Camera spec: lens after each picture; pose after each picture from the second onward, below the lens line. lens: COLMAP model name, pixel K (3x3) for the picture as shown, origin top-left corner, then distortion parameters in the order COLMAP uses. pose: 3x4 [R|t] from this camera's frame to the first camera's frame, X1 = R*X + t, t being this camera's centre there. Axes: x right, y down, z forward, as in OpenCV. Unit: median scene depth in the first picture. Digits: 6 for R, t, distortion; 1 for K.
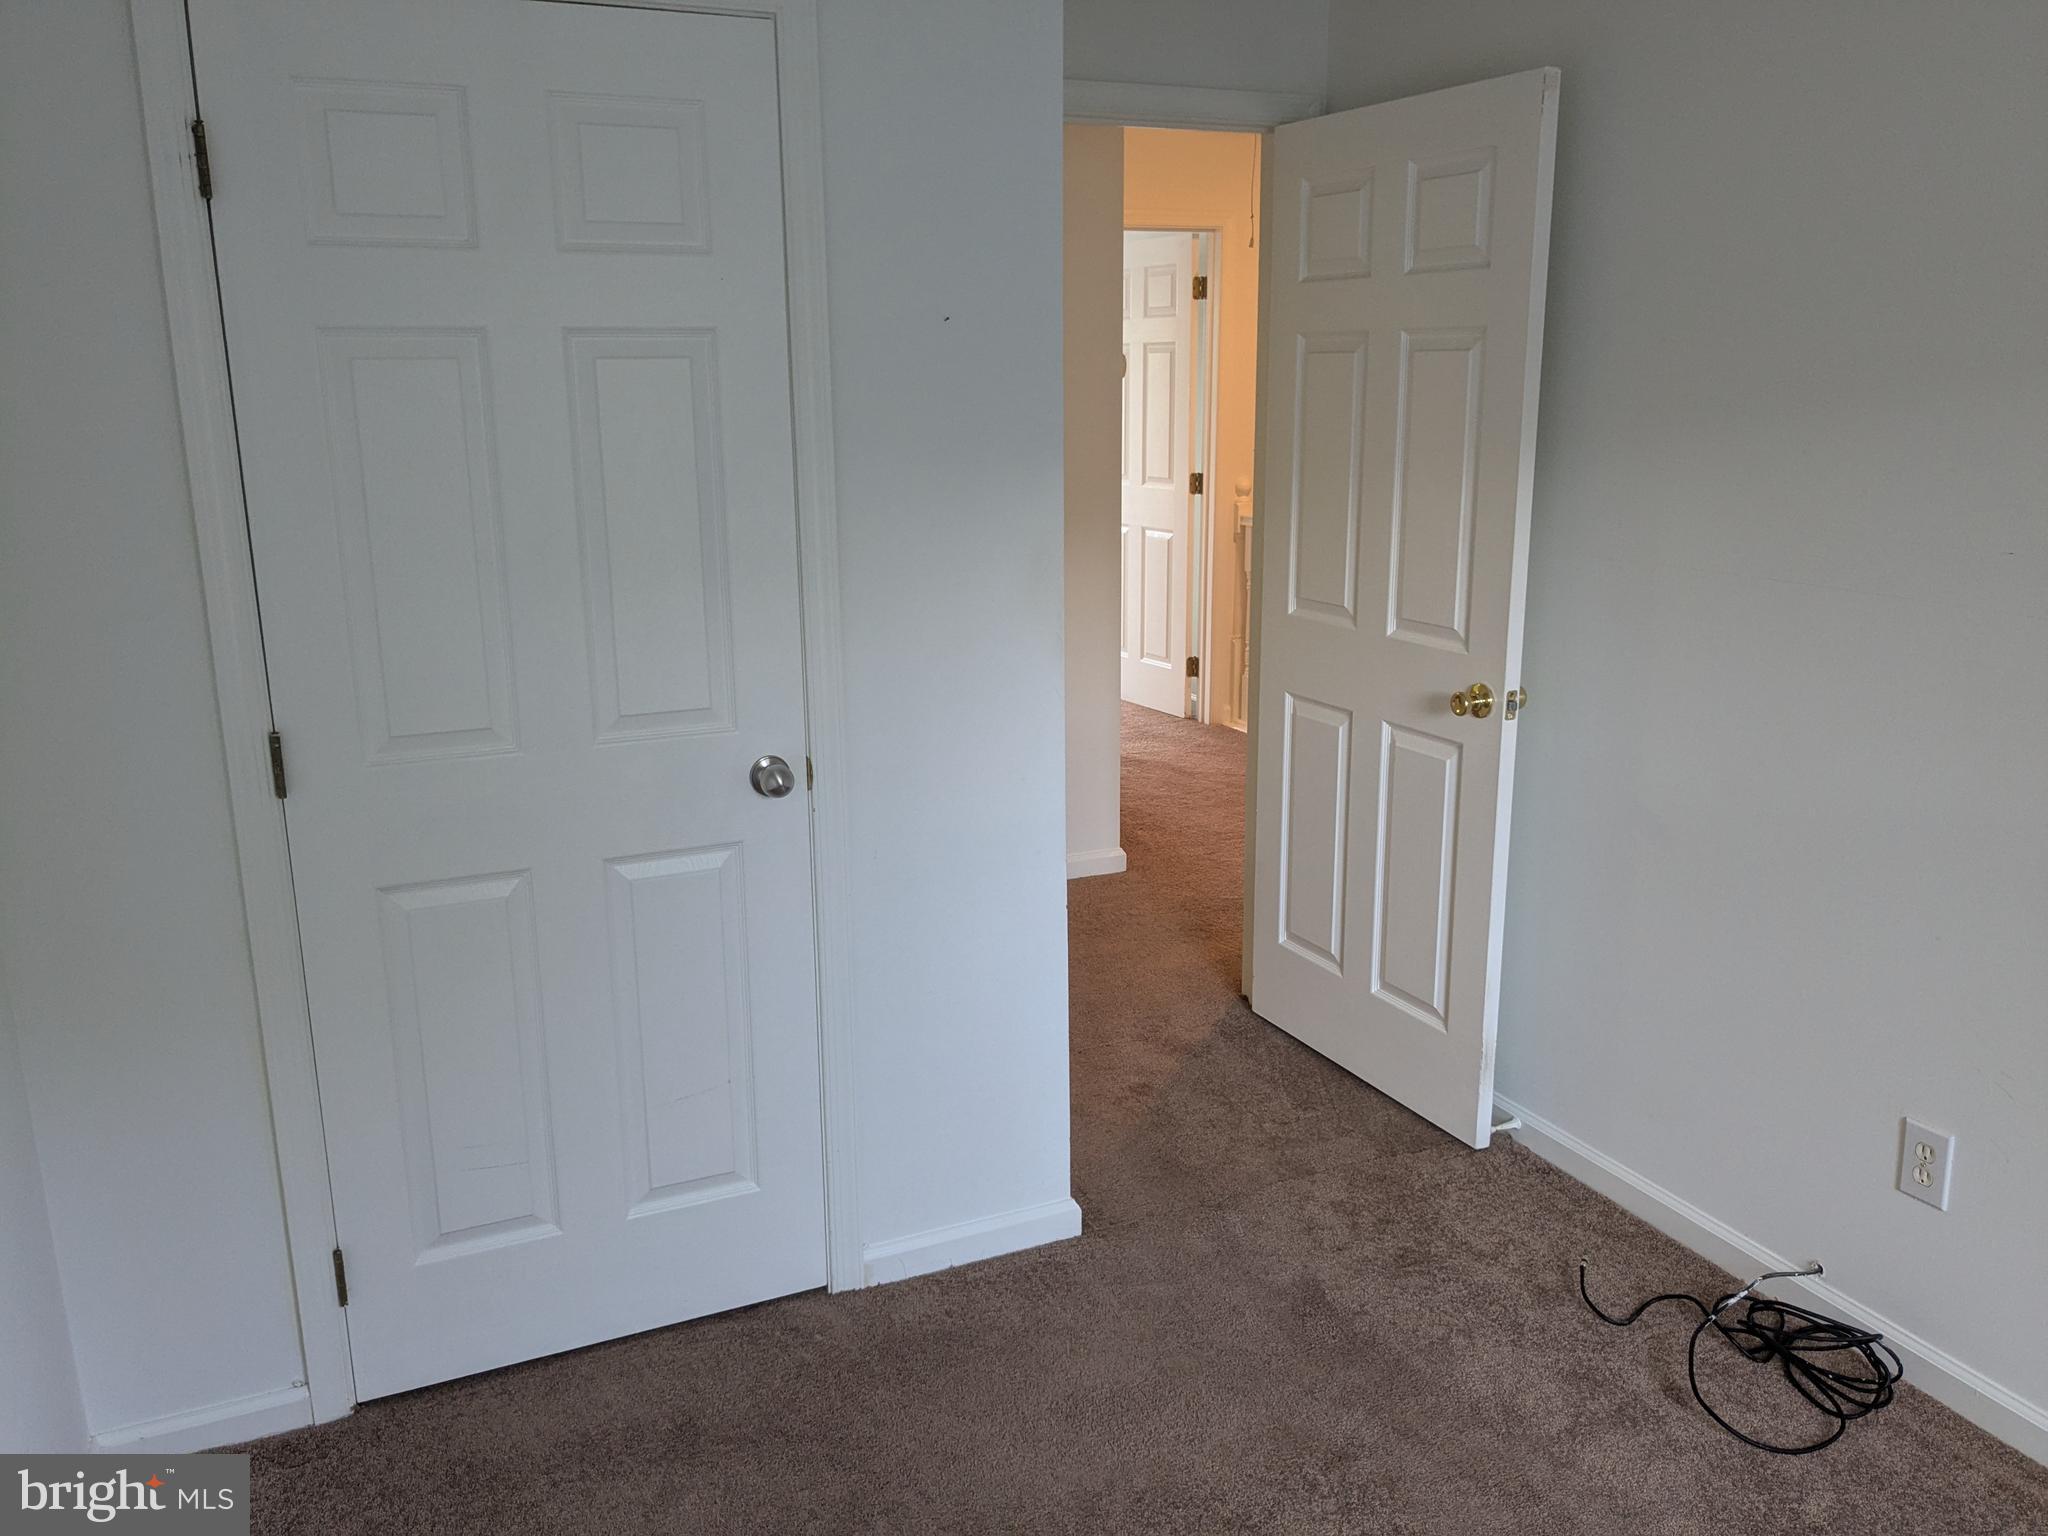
lens RADIAL K [[1629.5, 0, 1020.8], [0, 1629.5, 777.6], [0, 0, 1]] dist [0.056333, -0.098439]
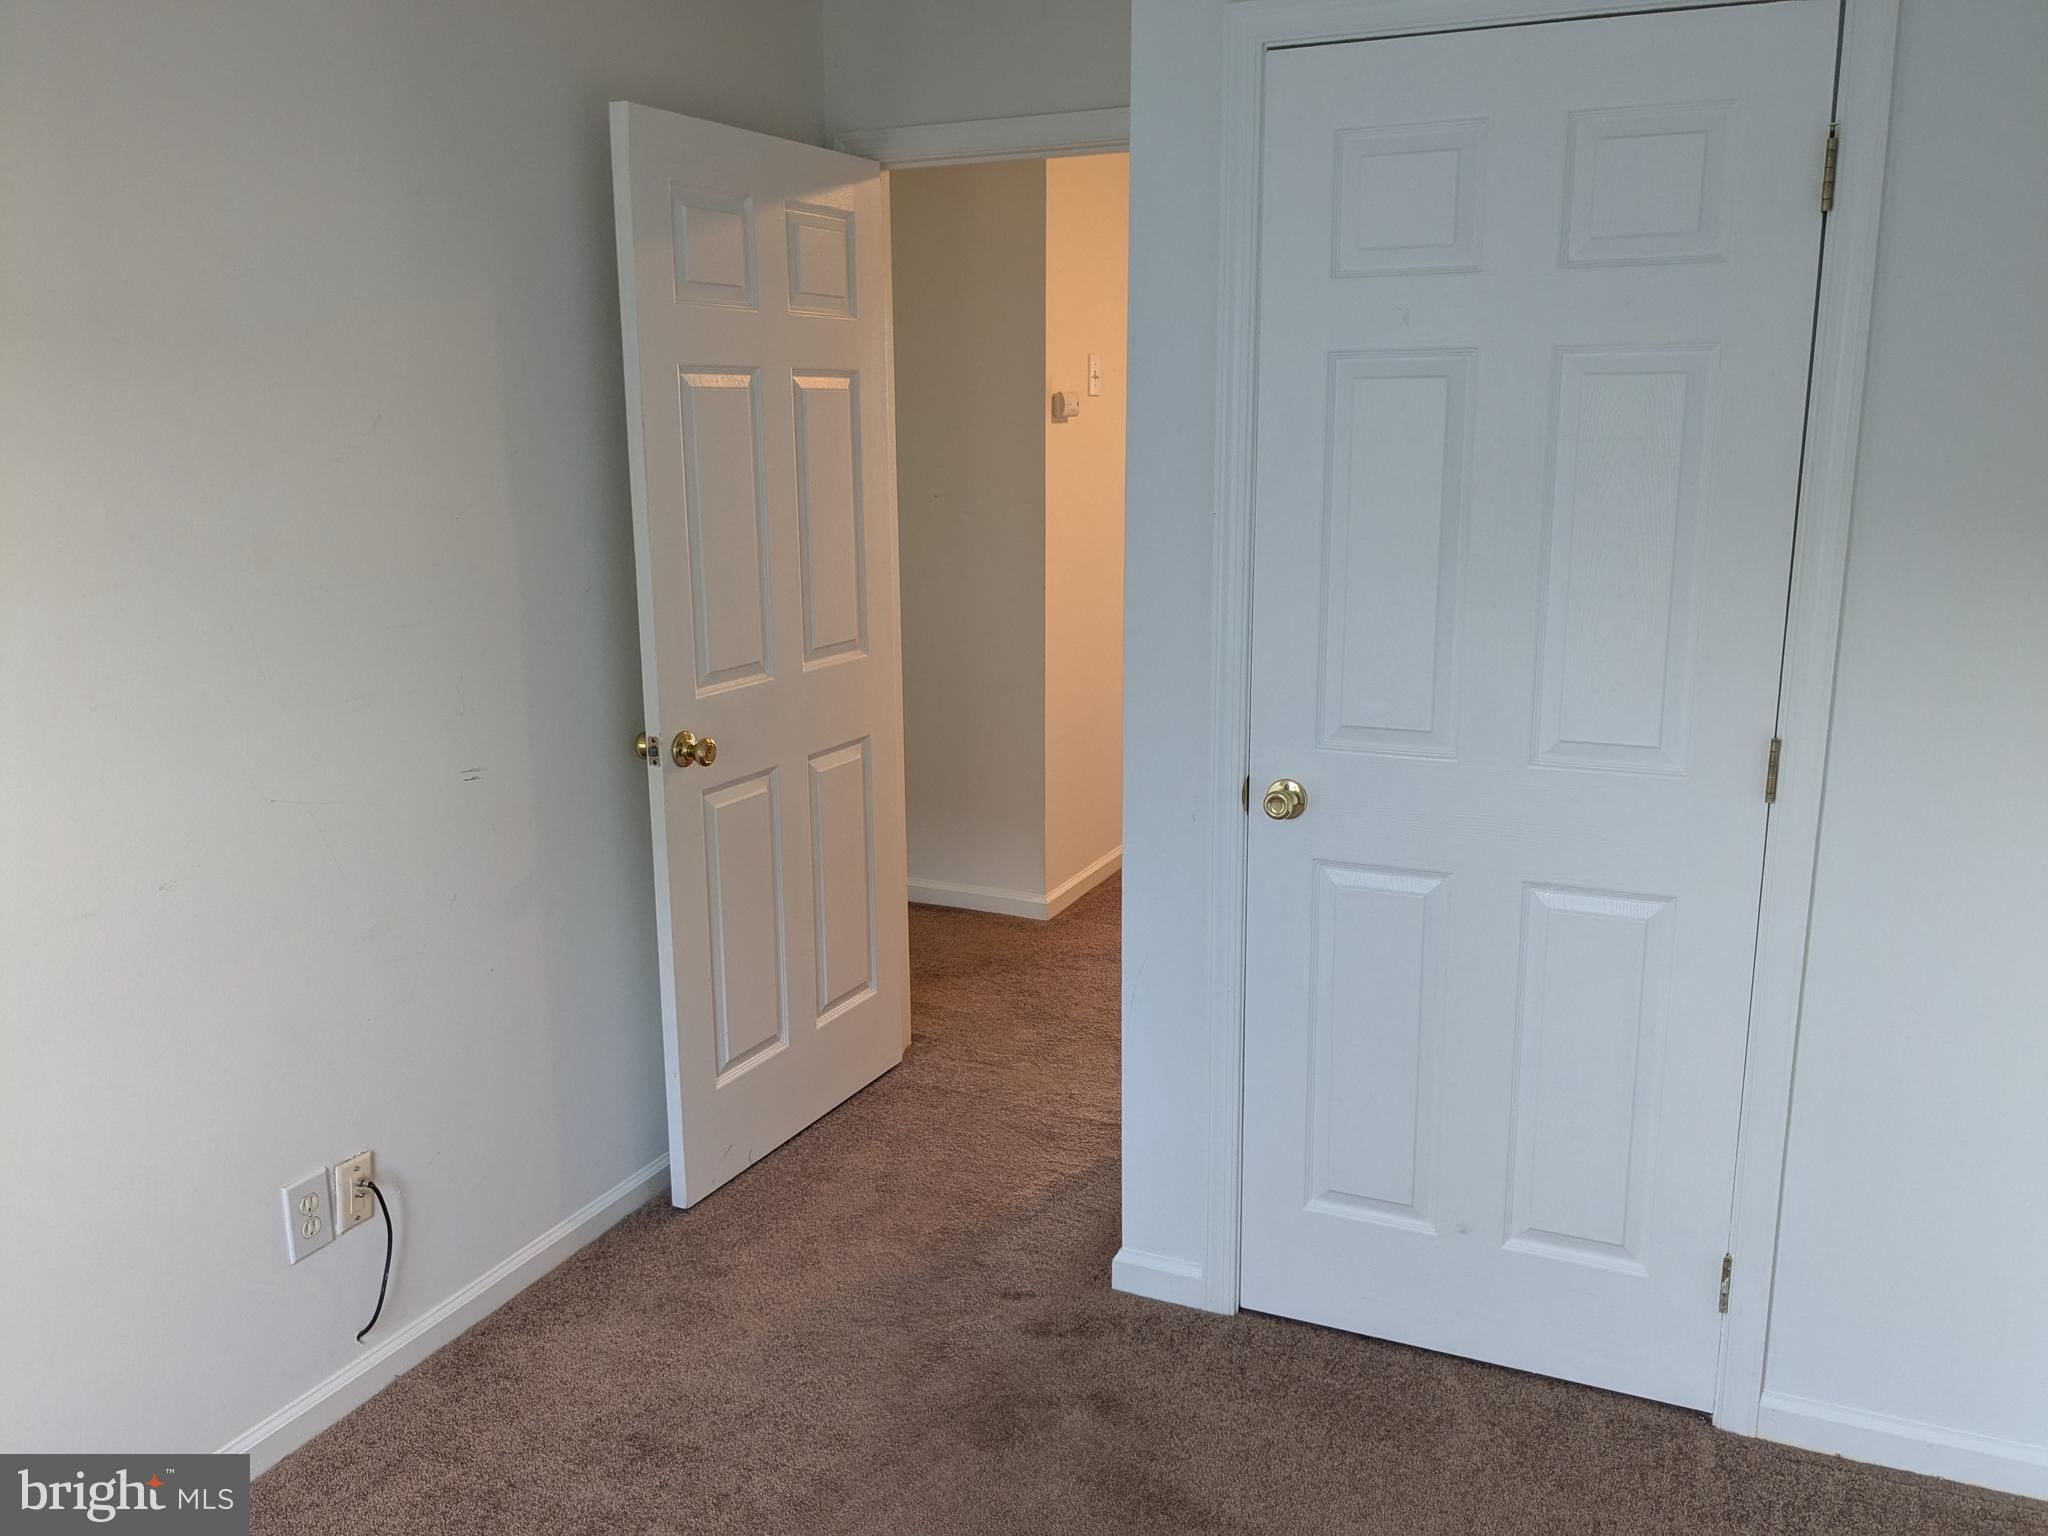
lens RADIAL K [[1650.5, 0, 1024.0], [0, 1650.5, 768.0], [0, 0, 1]] dist [0.003241, -0.000123]
pose [[0.654738, 0.174763, -0.735375, 0.268227], [-0.180513, 0.980905, 0.072394, -0.034427], [0.733984, 0.085346, 0.673783, 0.106623]]
